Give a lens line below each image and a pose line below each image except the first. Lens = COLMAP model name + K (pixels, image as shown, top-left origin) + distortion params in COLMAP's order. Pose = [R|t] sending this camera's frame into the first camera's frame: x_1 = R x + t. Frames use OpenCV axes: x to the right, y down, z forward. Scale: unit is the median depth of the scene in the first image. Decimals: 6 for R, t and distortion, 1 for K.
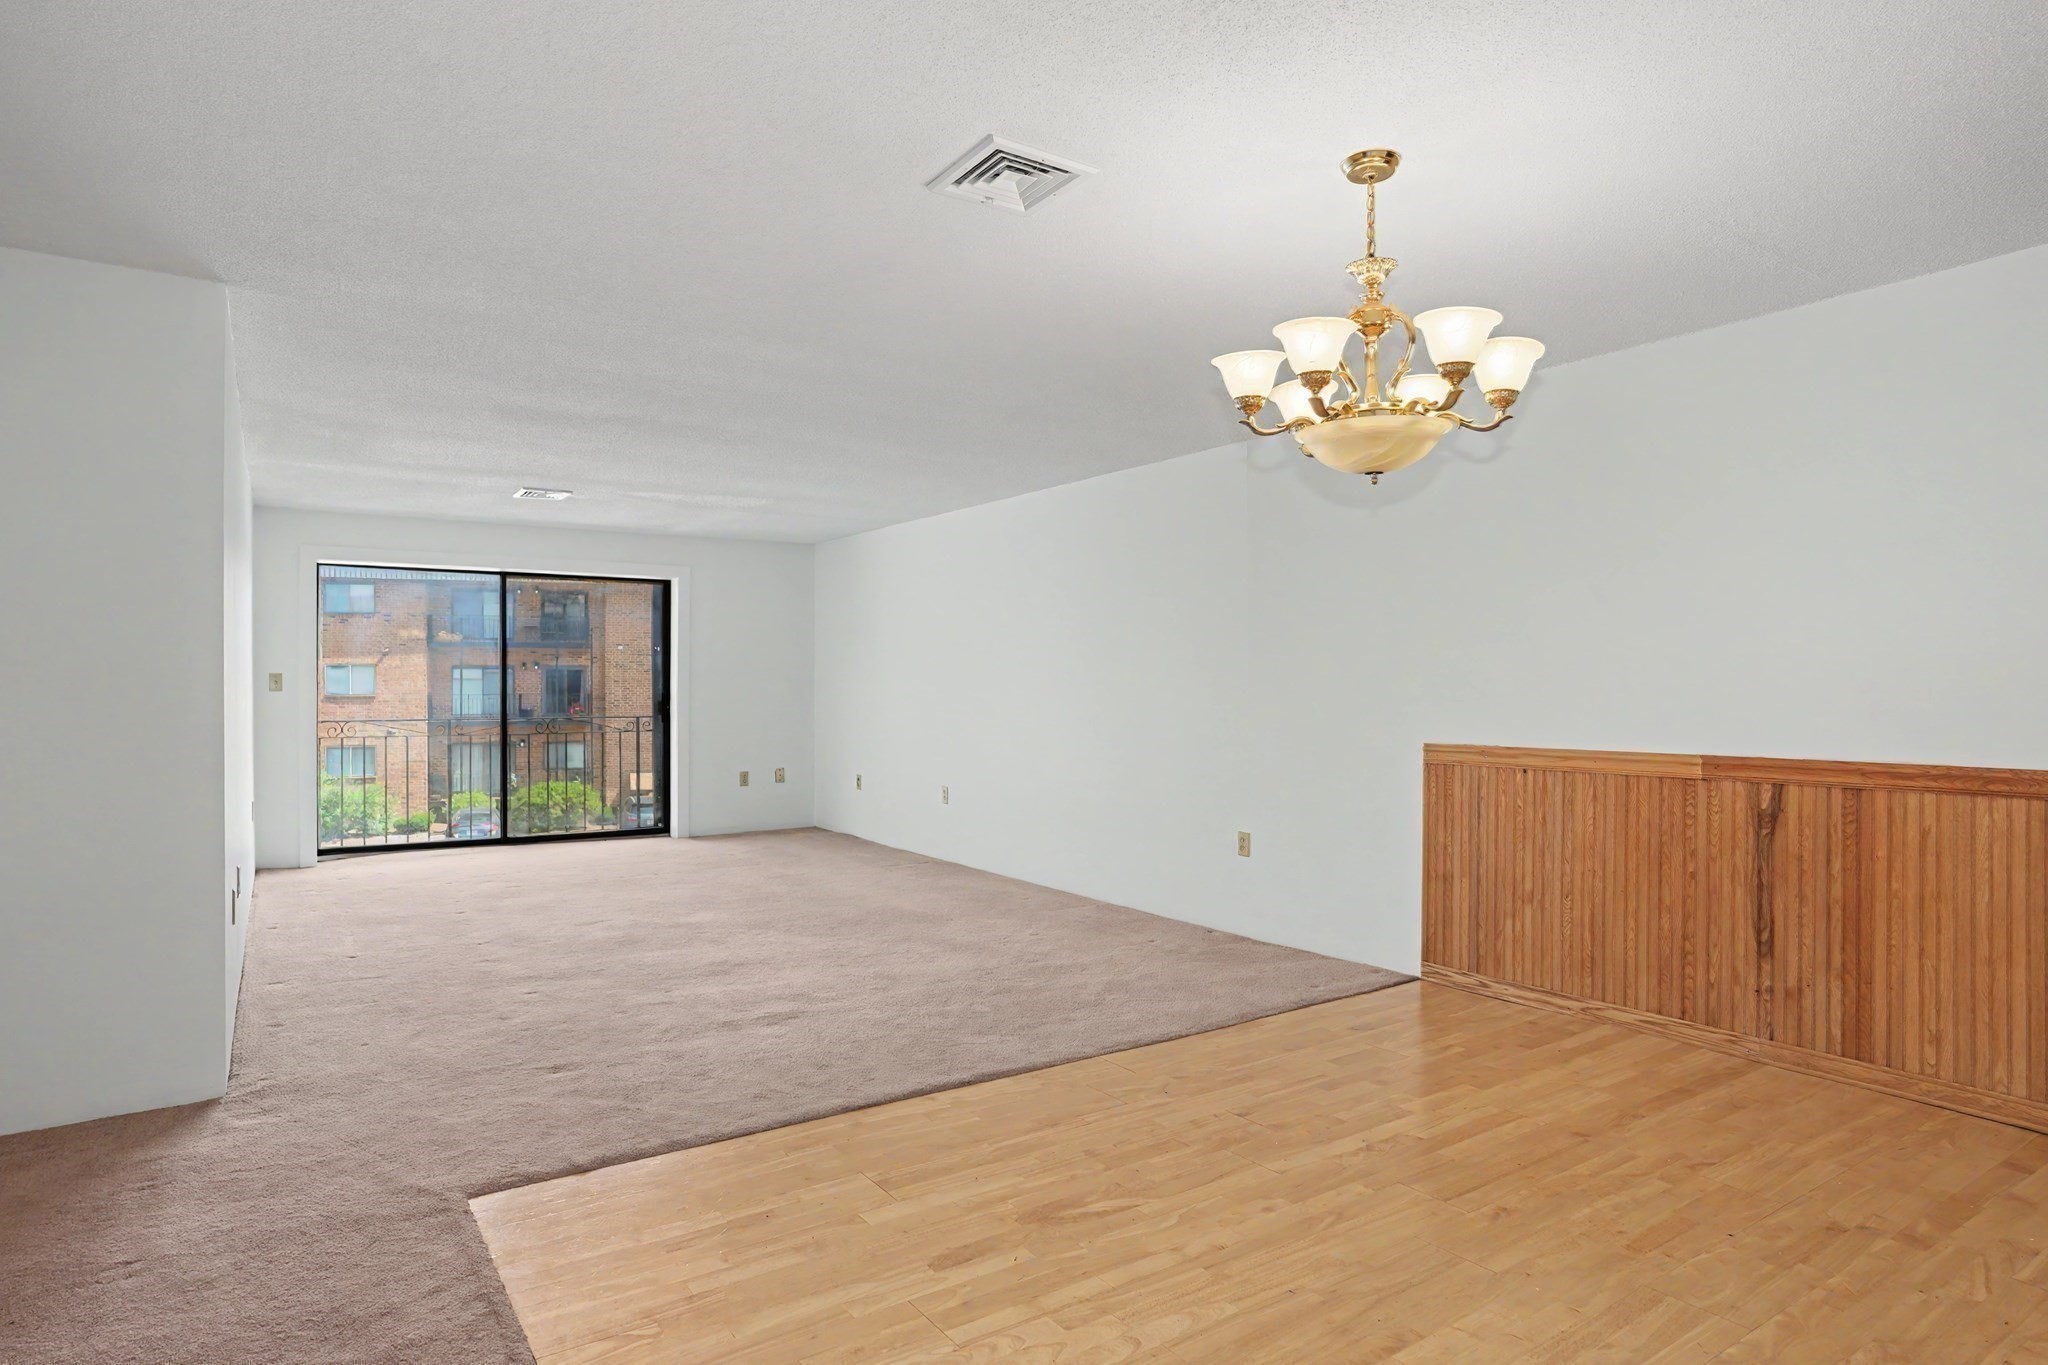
lens RADIAL K [[1135.3, 0, 1024.0], [0, 1135.3, 682.5], [0, 0, 1]] dist [-0.058476, 0.049572]
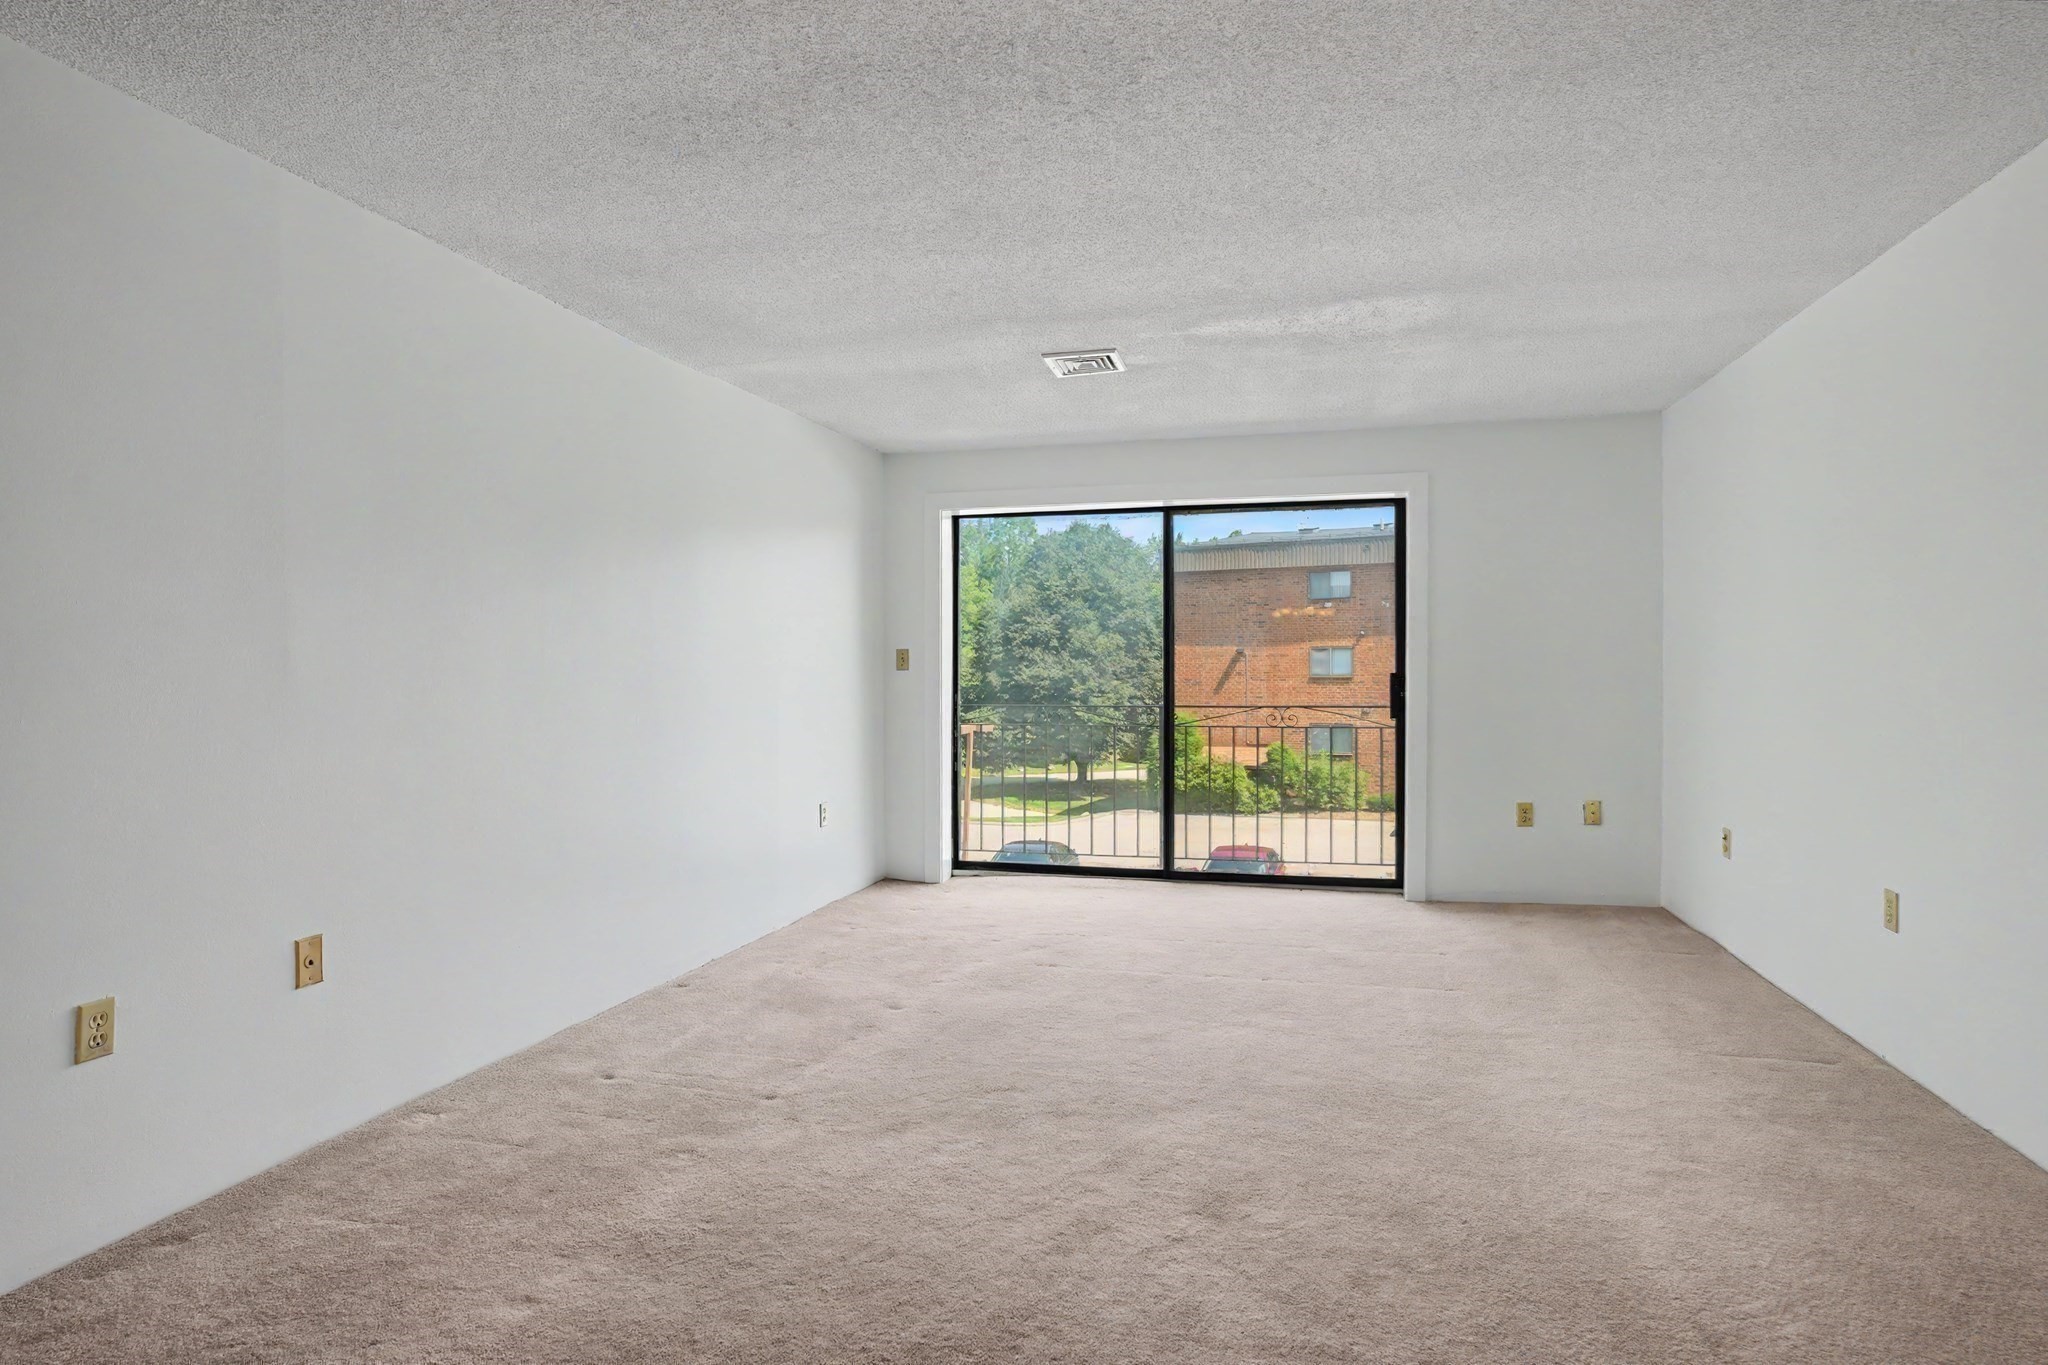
lens RADIAL K [[1125.4, 0, 1025.9], [0, 1125.4, 676.9], [0, 0, 1]] dist [-0.051571, 0.036553]
pose [[0.660898, 0.002873, -0.750470, 0.025121], [0.005703, 0.999945, 0.008850, 0.005145], [0.750454, -0.010129, 0.660845, 0.439959]]
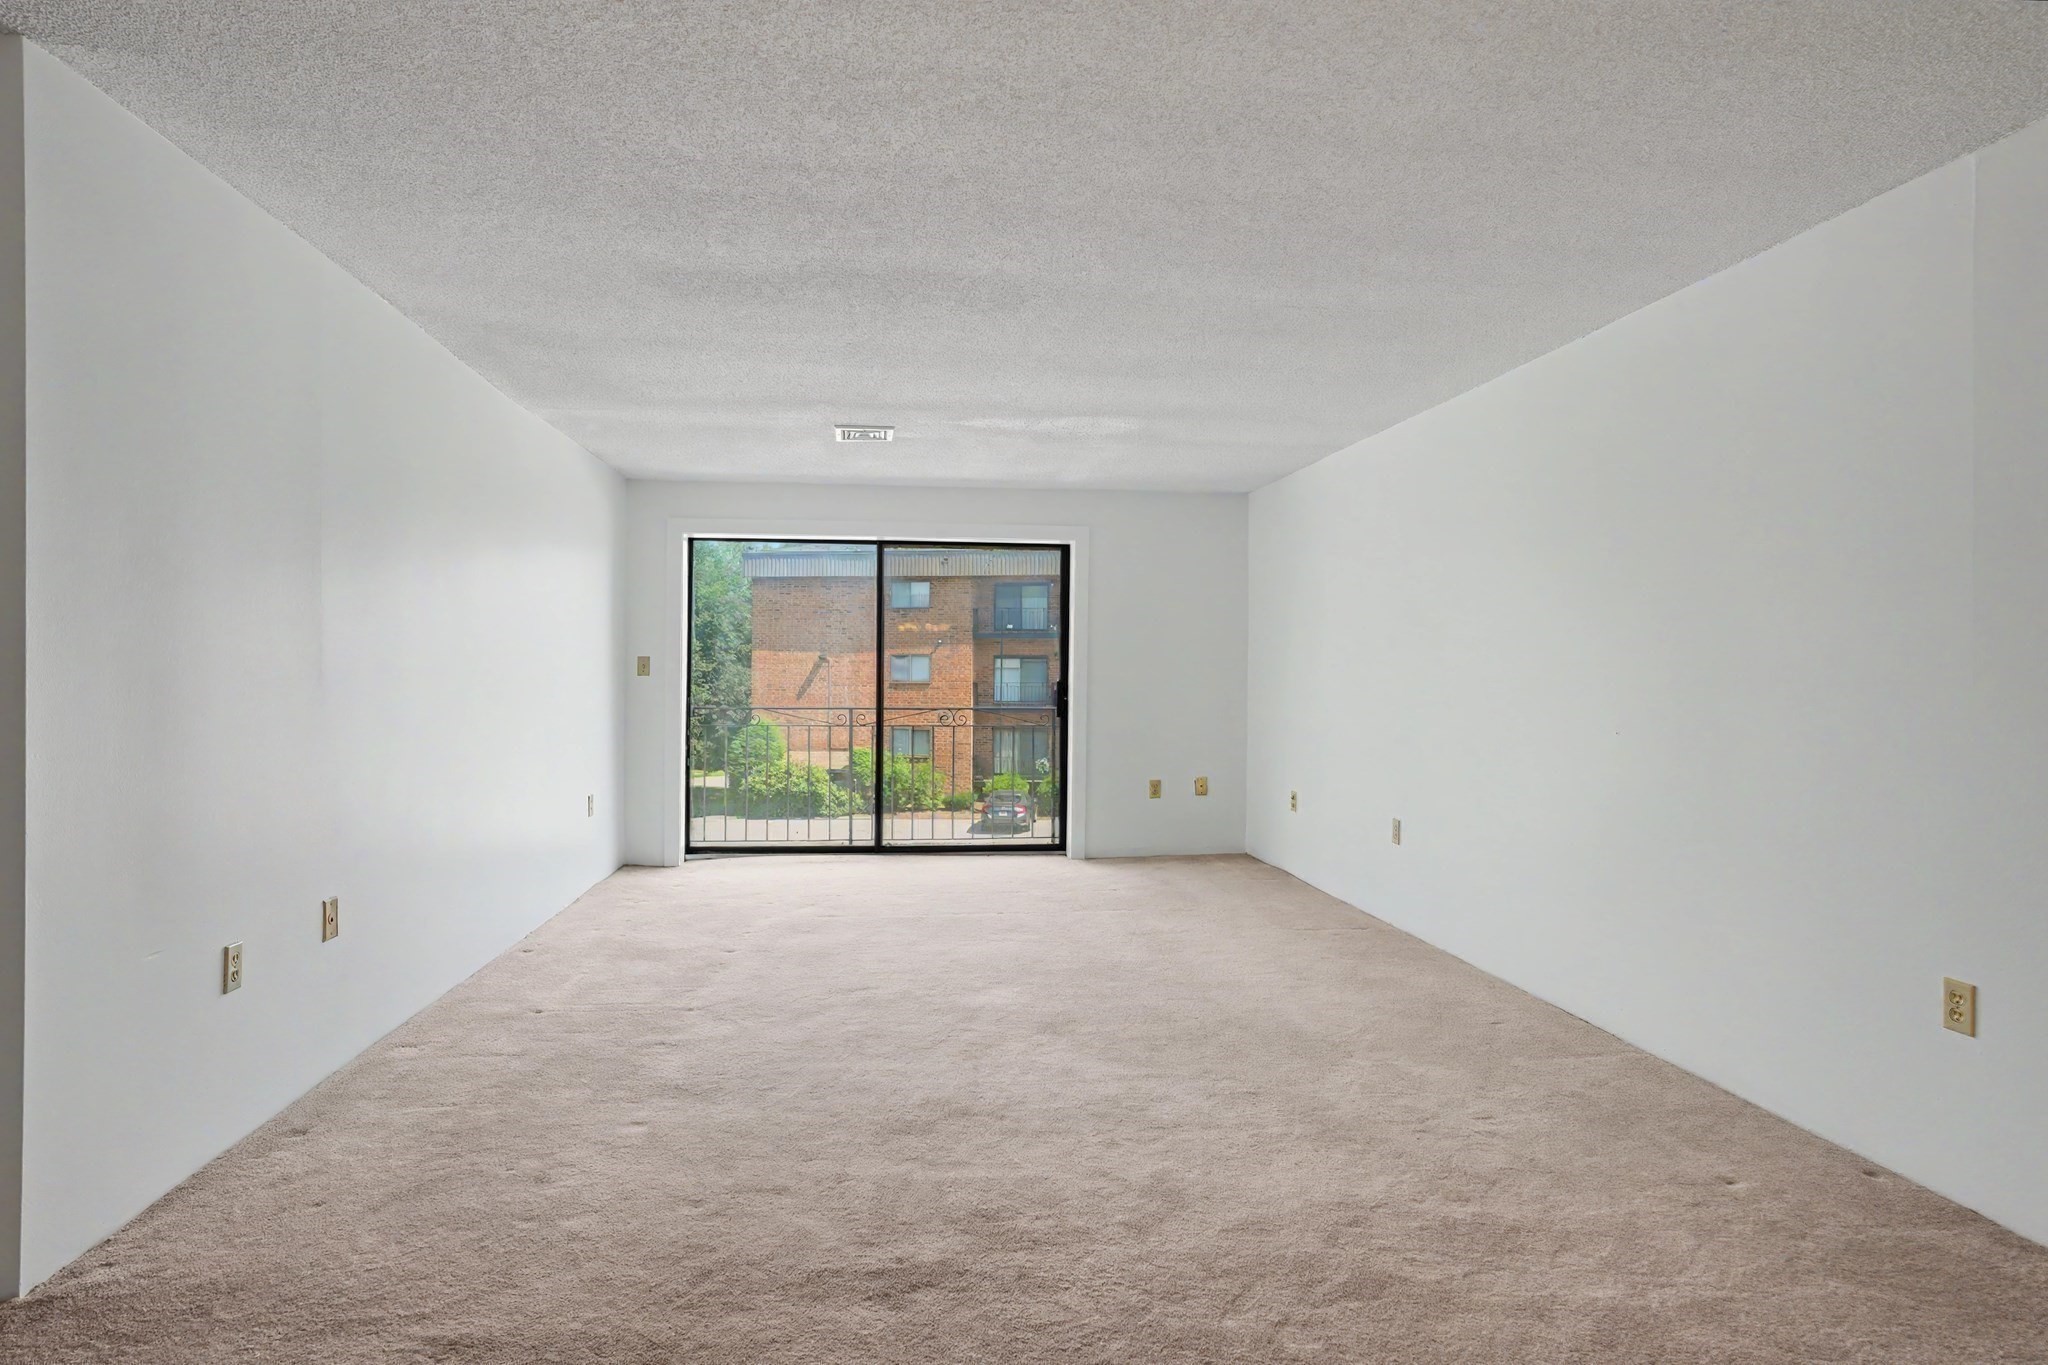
lens RADIAL K [[1135.3, 0, 1024.0], [0, 1135.3, 682.5], [0, 0, 1]] dist [-0.058476, 0.049572]
pose [[0.892243, 0.008968, -0.451467, 0.034547], [-0.005326, 0.999942, 0.009337, 0.002660], [0.451525, -0.005926, 0.892239, 0.260083]]
